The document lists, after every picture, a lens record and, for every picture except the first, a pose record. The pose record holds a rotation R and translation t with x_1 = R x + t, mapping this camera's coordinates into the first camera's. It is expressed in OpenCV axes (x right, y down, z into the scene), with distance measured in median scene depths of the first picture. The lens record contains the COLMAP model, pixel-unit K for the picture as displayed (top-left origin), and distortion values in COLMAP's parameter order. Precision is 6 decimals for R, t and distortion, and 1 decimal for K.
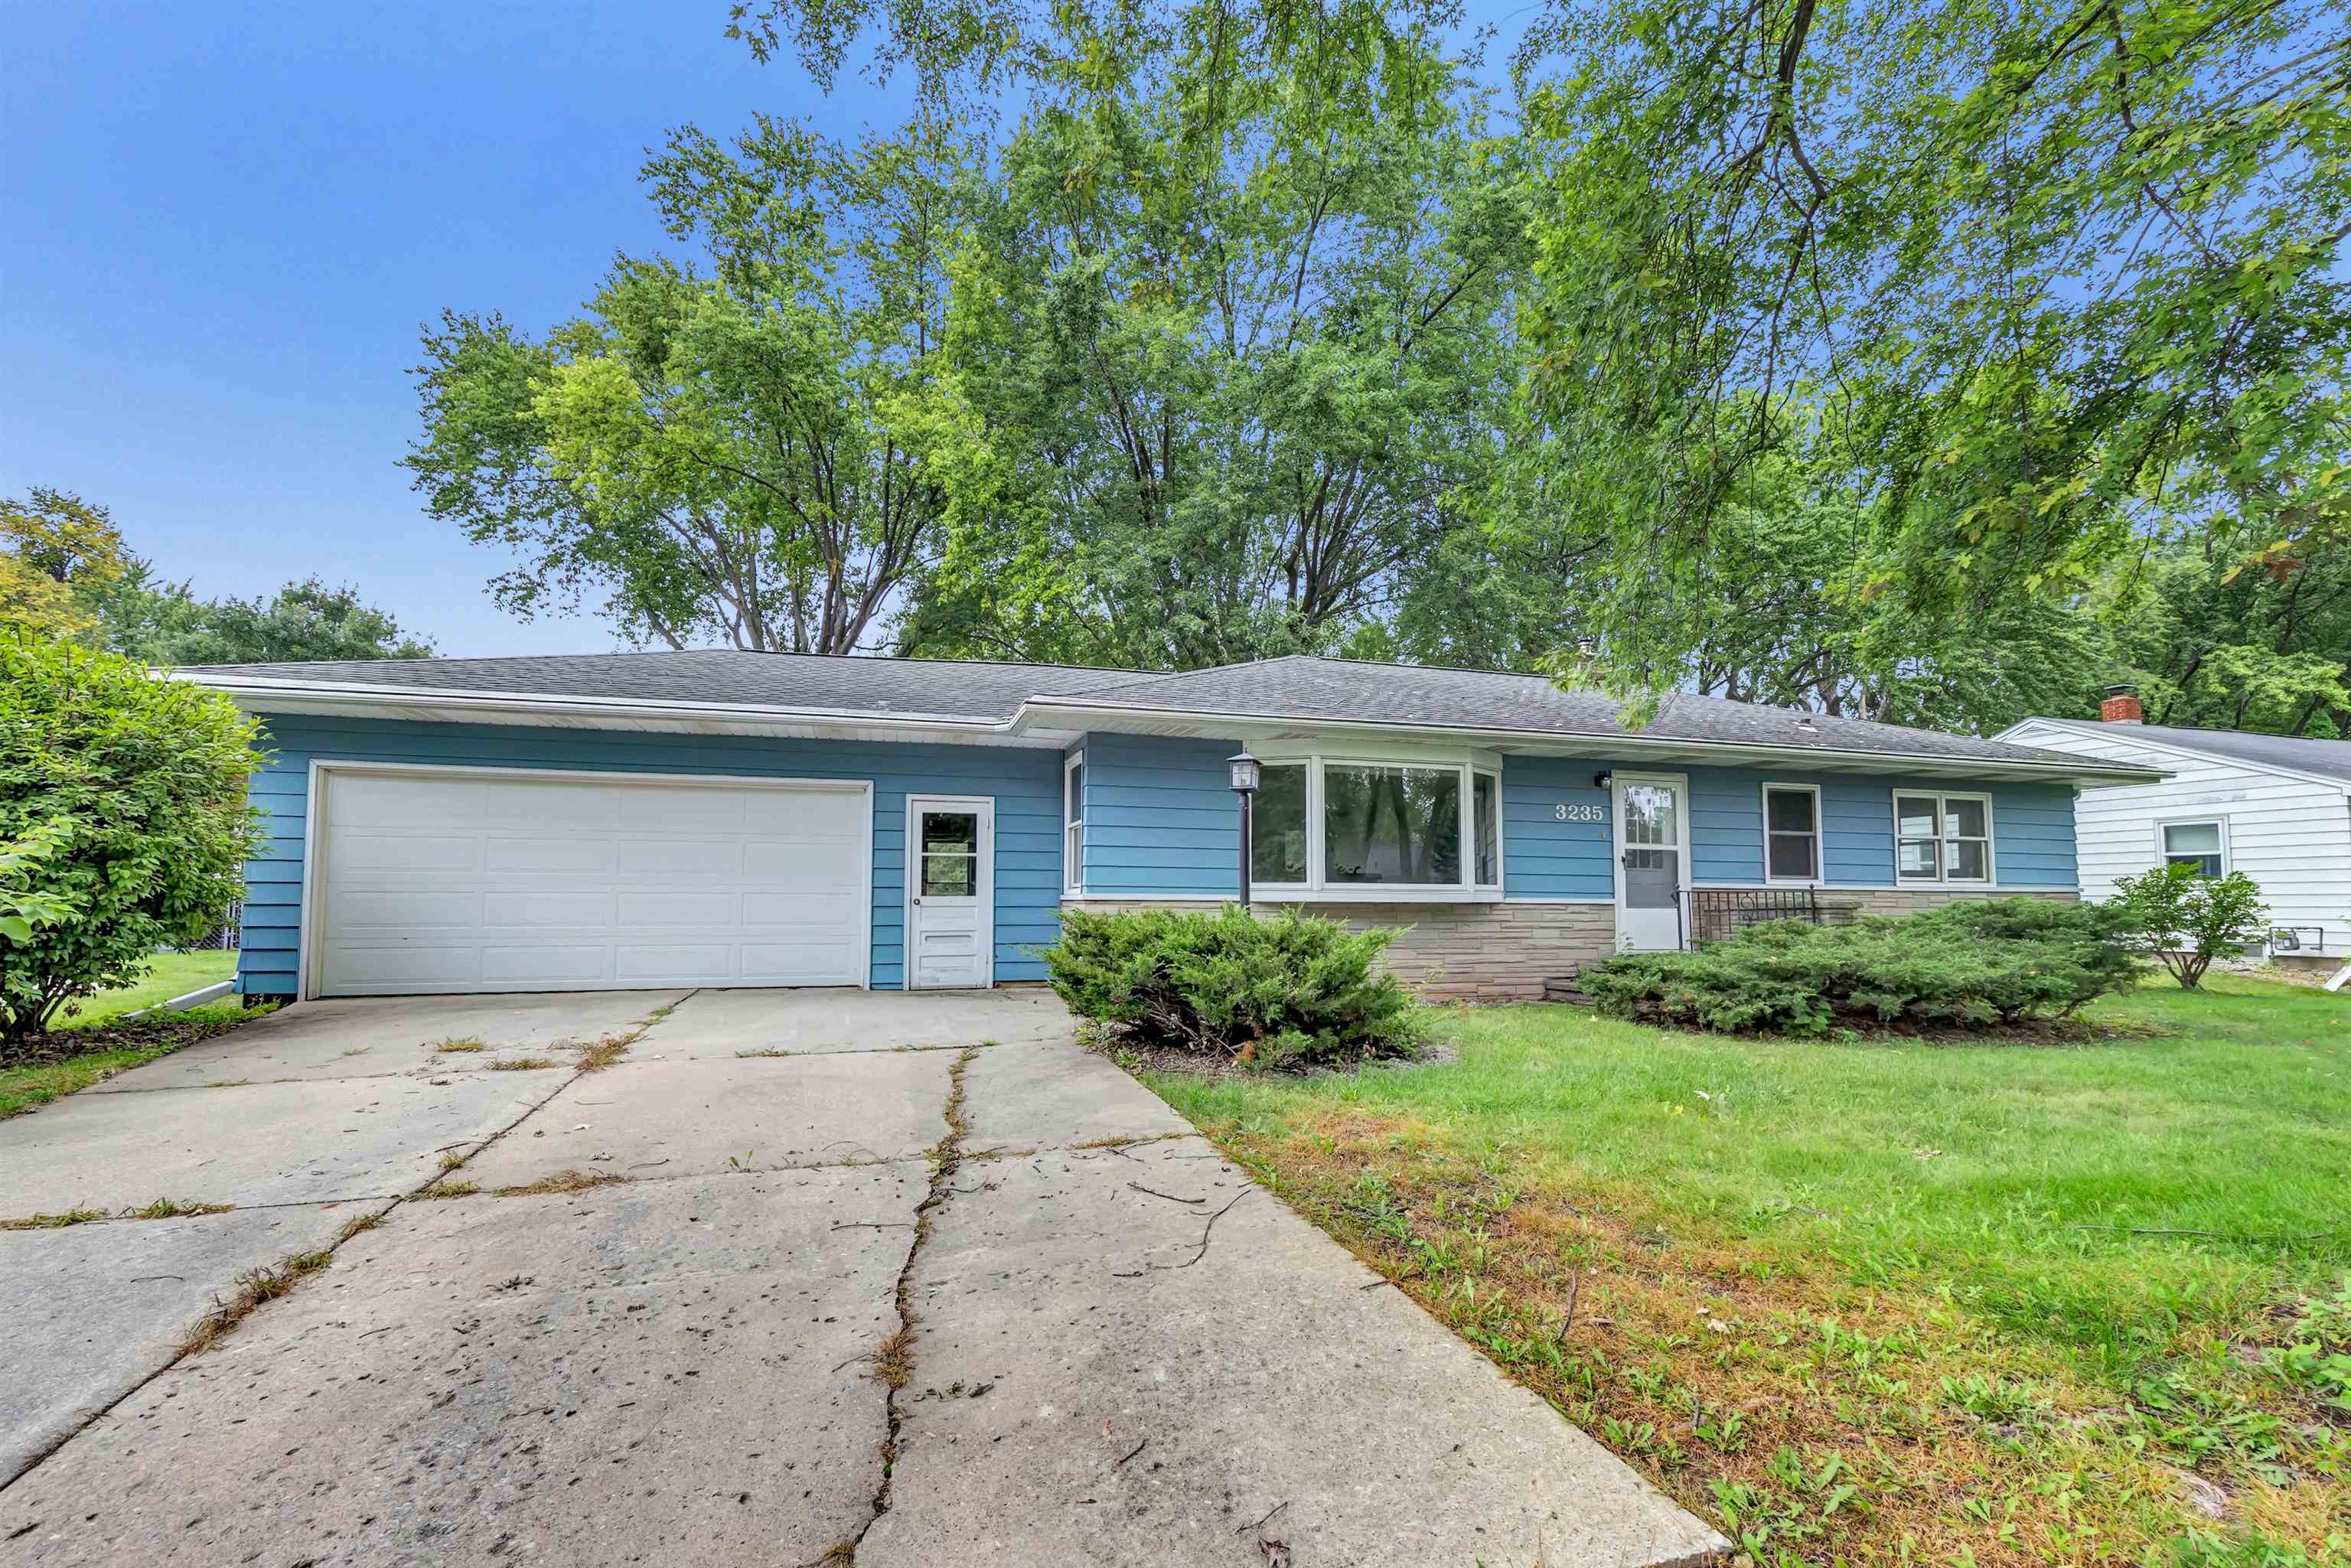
lens RADIAL K [[960.1, 0, 1165.7], [0, 960.1, 779.0], [0, 0, 1]] dist [0.001224, 0.000200]
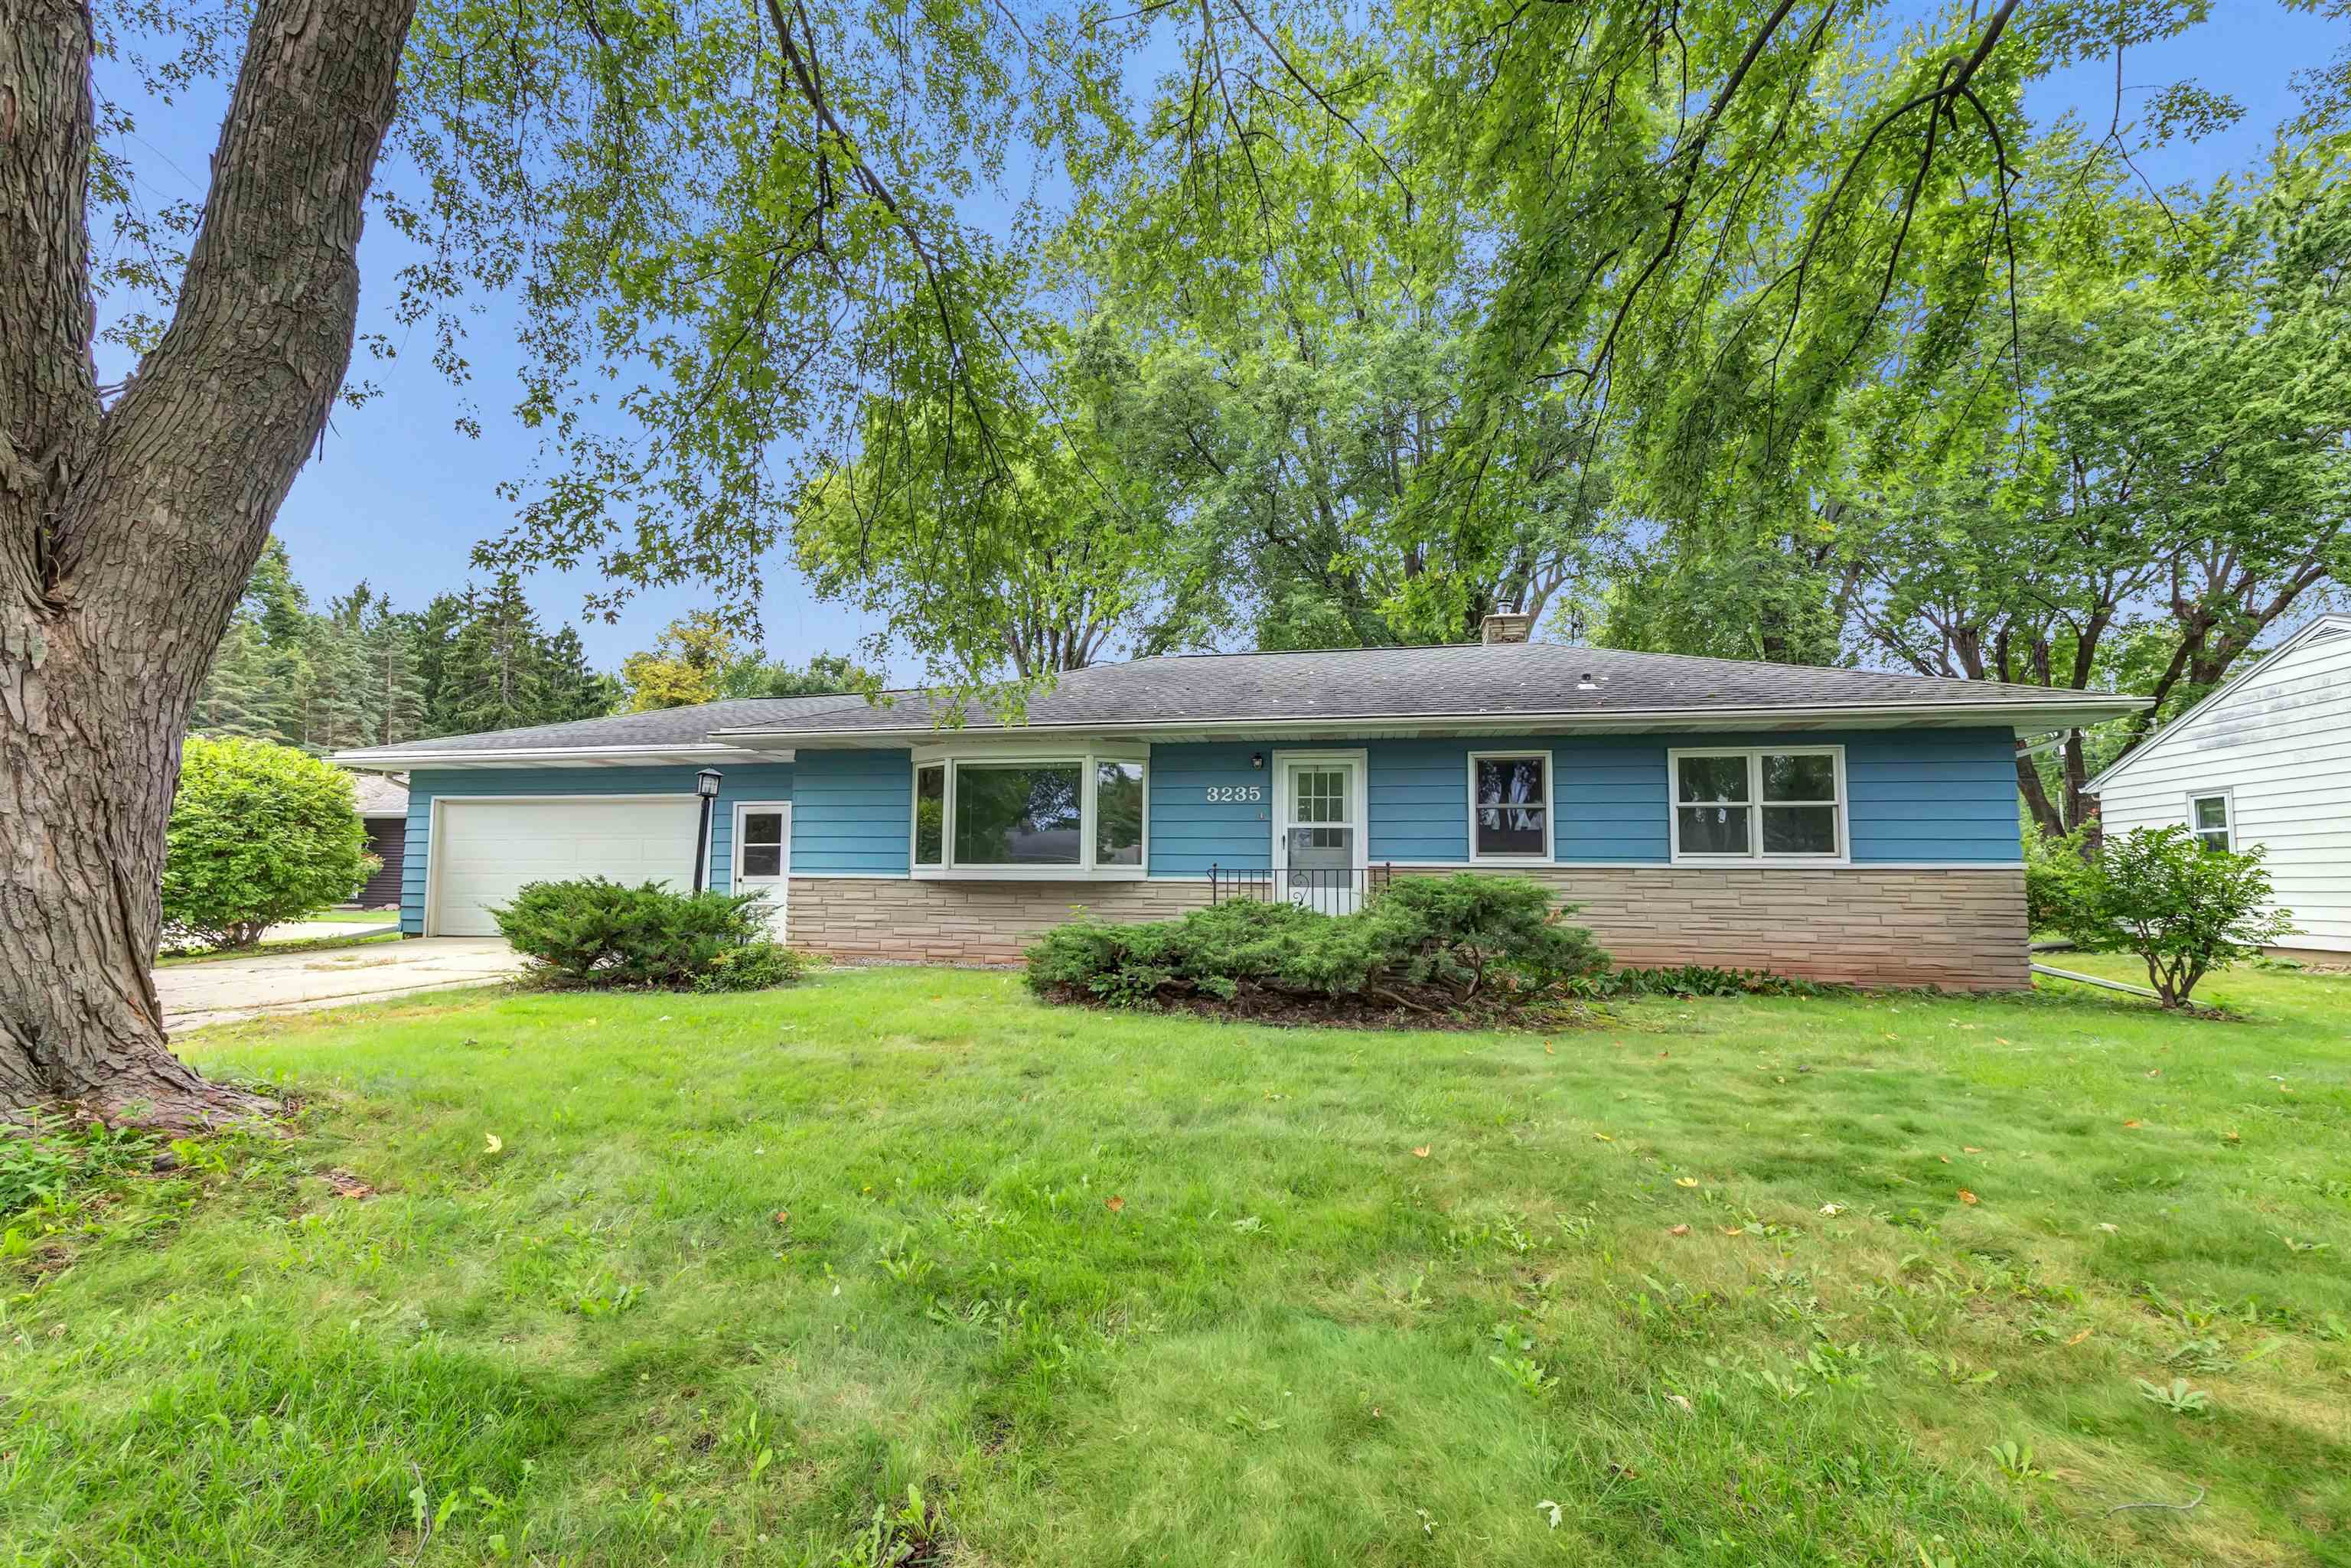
lens RADIAL K [[960.1, 0, 1165.7], [0, 960.1, 779.0], [0, 0, 1]] dist [0.001224, 0.000200]
pose [[0.890273, -0.046975, -0.452998, 0.836110], [0.052784, 0.998606, 0.000182, 0.015082], [0.452358, -0.024073, 0.891512, 0.054010]]
